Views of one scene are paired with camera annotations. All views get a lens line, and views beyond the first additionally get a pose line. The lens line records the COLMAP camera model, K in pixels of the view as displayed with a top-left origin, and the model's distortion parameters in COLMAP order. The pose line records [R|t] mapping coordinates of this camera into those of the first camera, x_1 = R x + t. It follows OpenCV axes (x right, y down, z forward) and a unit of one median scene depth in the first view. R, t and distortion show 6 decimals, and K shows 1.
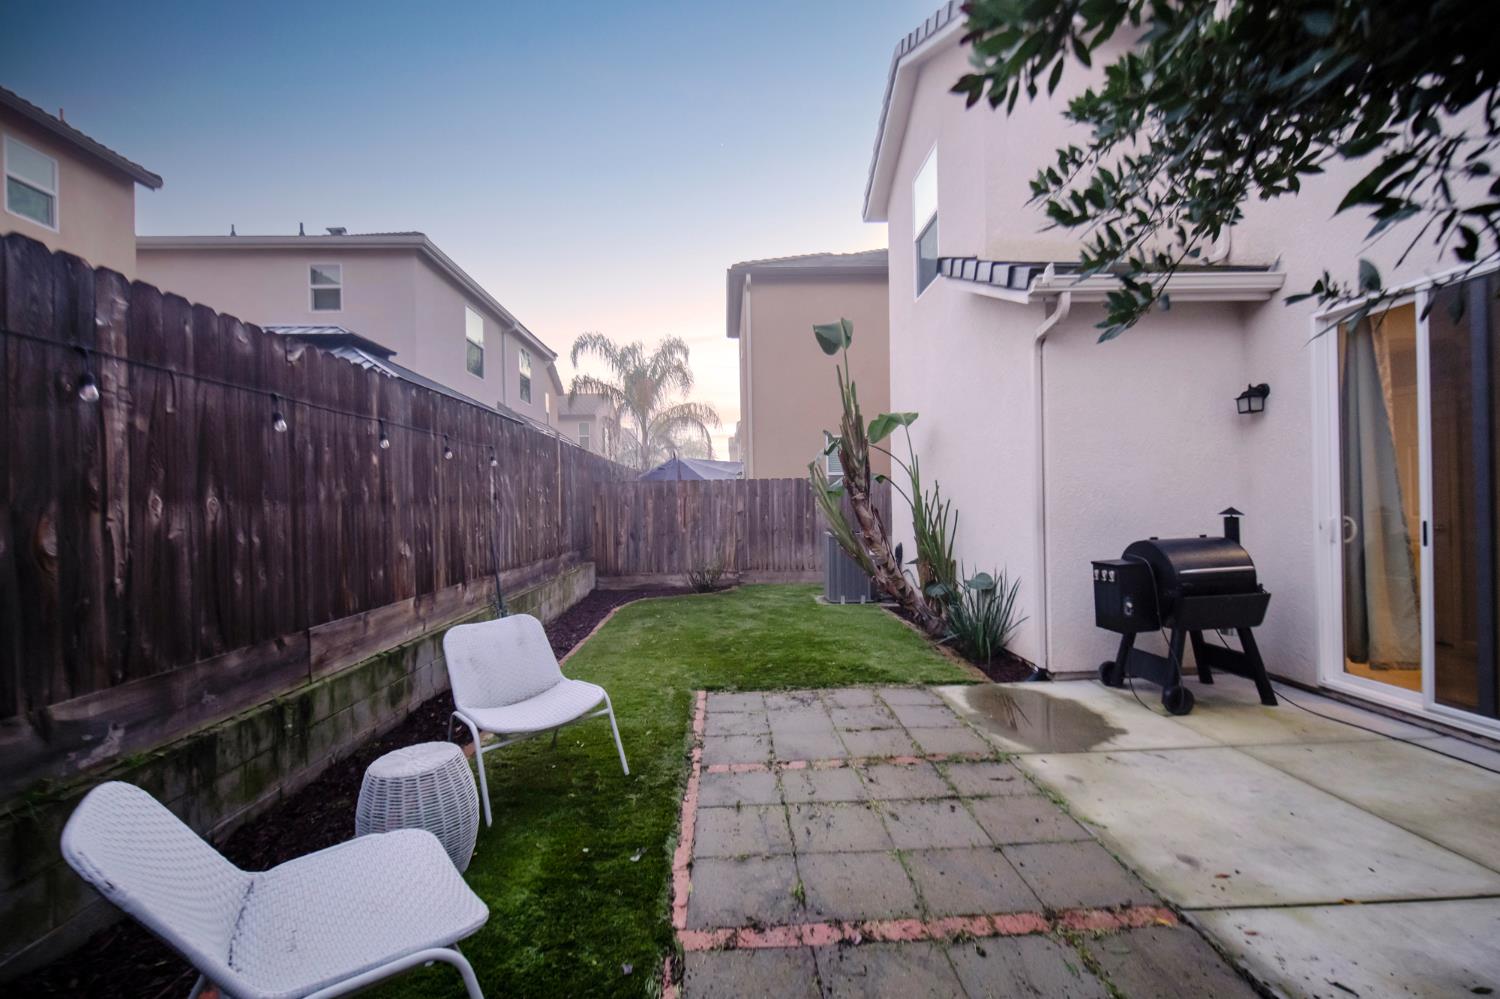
lens RADIAL K [[619.7, 0, 752.7], [0, 619.7, 502.1], [0, 0, 1]] dist [-0.009764, -0.005446]
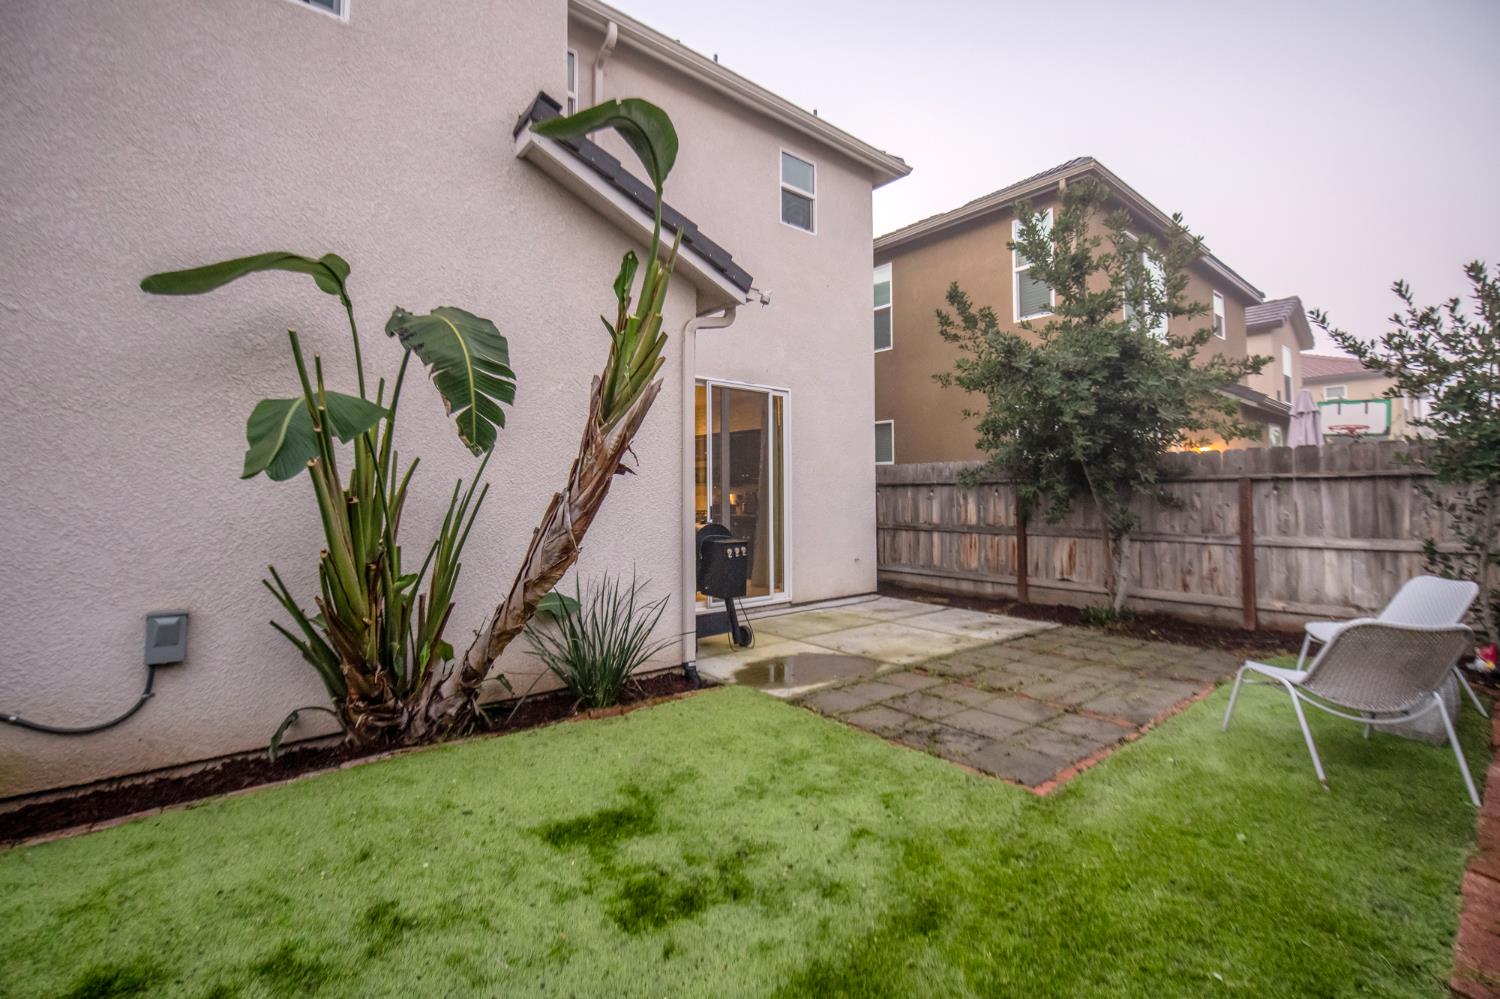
lens RADIAL K [[619.7, 0, 752.7], [0, 619.7, 502.1], [0, 0, 1]] dist [-0.009764, -0.005446]
pose [[-0.595469, 0.013323, 0.803268, -0.432811], [0.007364, 0.999911, -0.011126, 0.034245], [-0.803345, -0.000710, -0.595514, 1.716808]]
